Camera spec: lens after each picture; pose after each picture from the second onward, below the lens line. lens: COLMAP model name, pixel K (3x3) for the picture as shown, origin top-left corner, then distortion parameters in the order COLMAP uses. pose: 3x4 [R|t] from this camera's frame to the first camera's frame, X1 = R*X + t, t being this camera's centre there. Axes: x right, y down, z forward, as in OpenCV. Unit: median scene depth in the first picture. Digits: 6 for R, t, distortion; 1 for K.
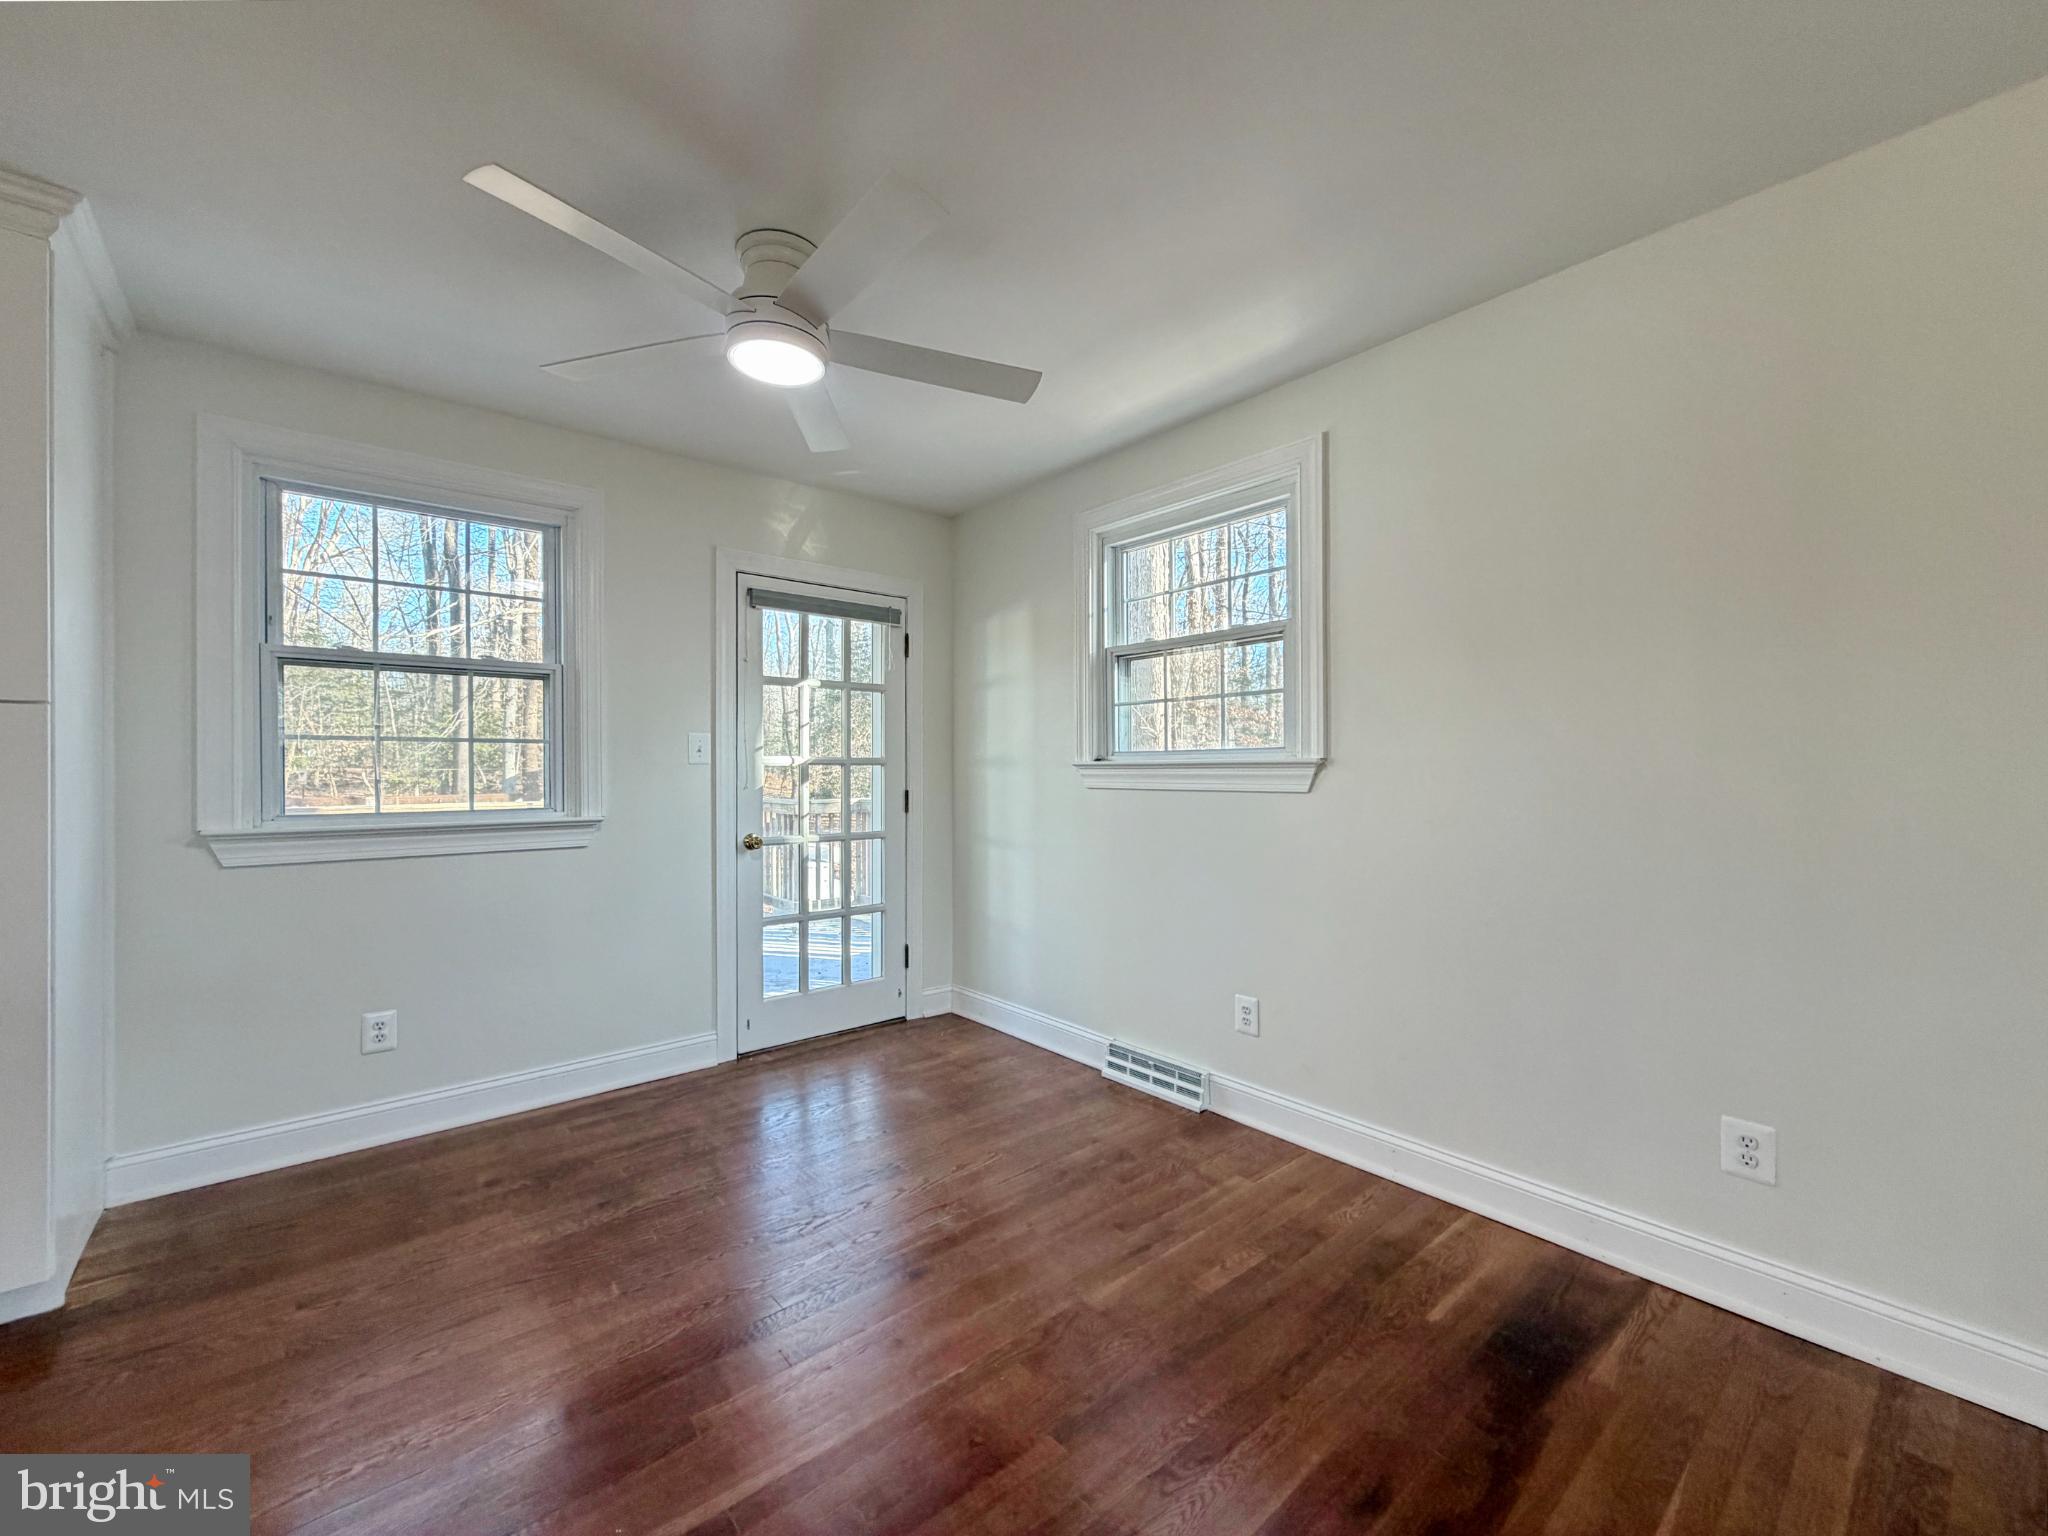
lens RADIAL K [[827.6, 0, 1023.5], [0, 827.6, 771.9], [0, 0, 1]] dist [0.000337, -0.000474]
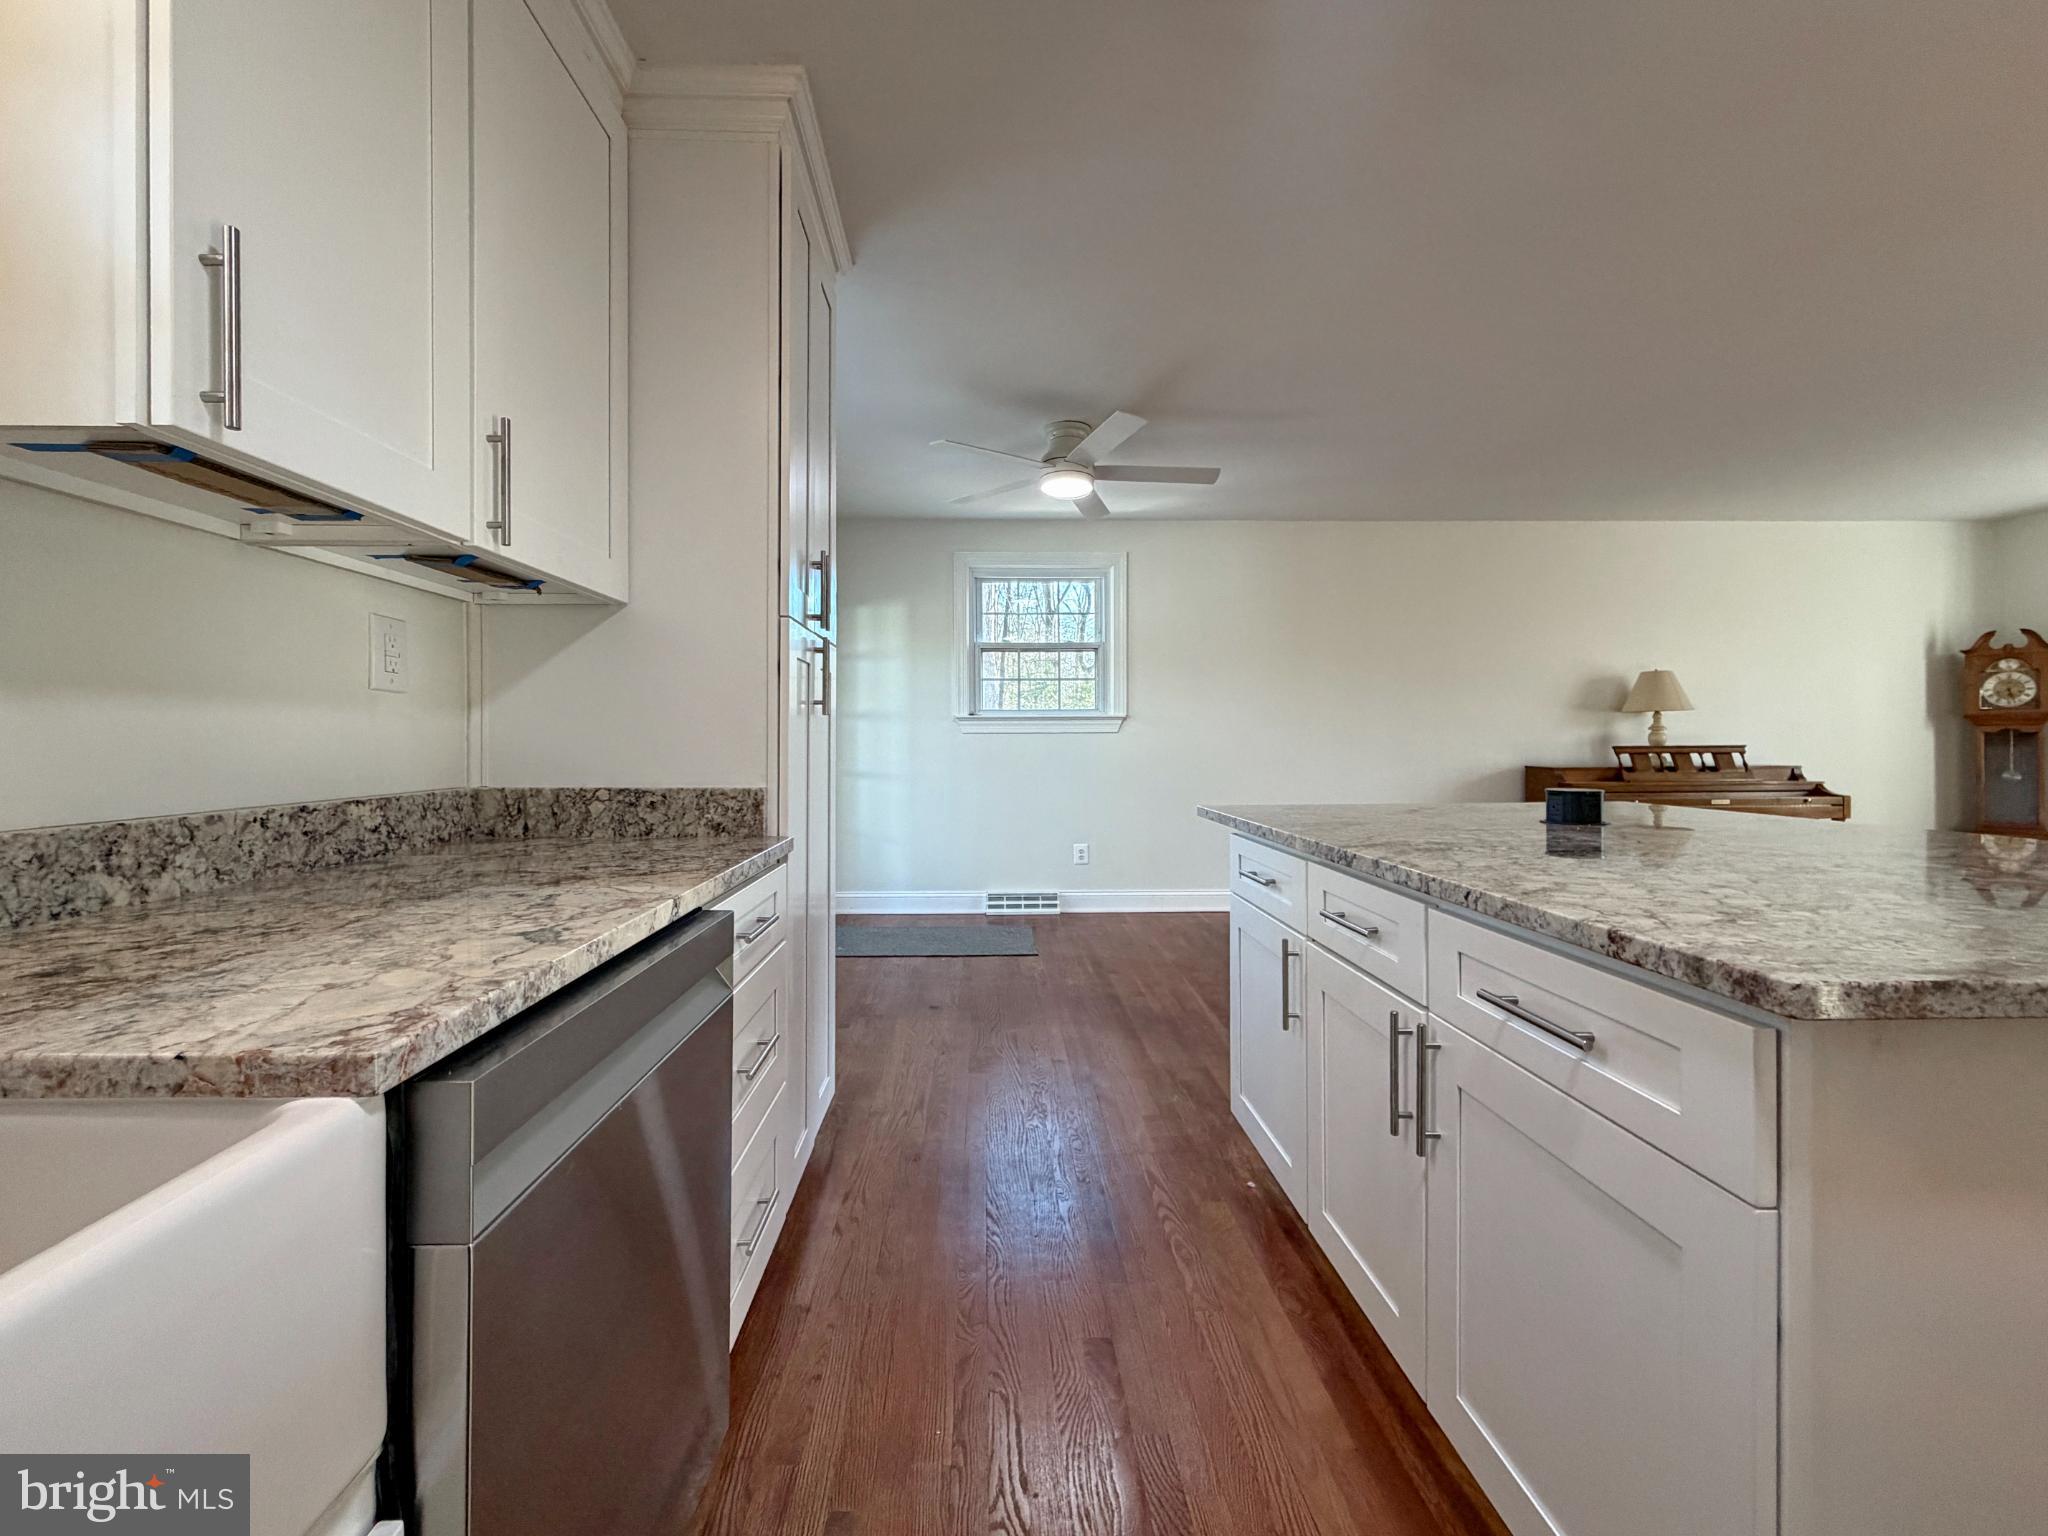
lens RADIAL K [[827.6, 0, 1022.6], [0, 827.6, 734.5], [0, 0, 1]] dist [0.000337, -0.000474]
pose [[0.606923, 0.004059, 0.794750, -1.161645], [0.004369, 0.999955, -0.008444, 0.038698], [-0.794748, 0.008597, 0.606878, -0.015825]]
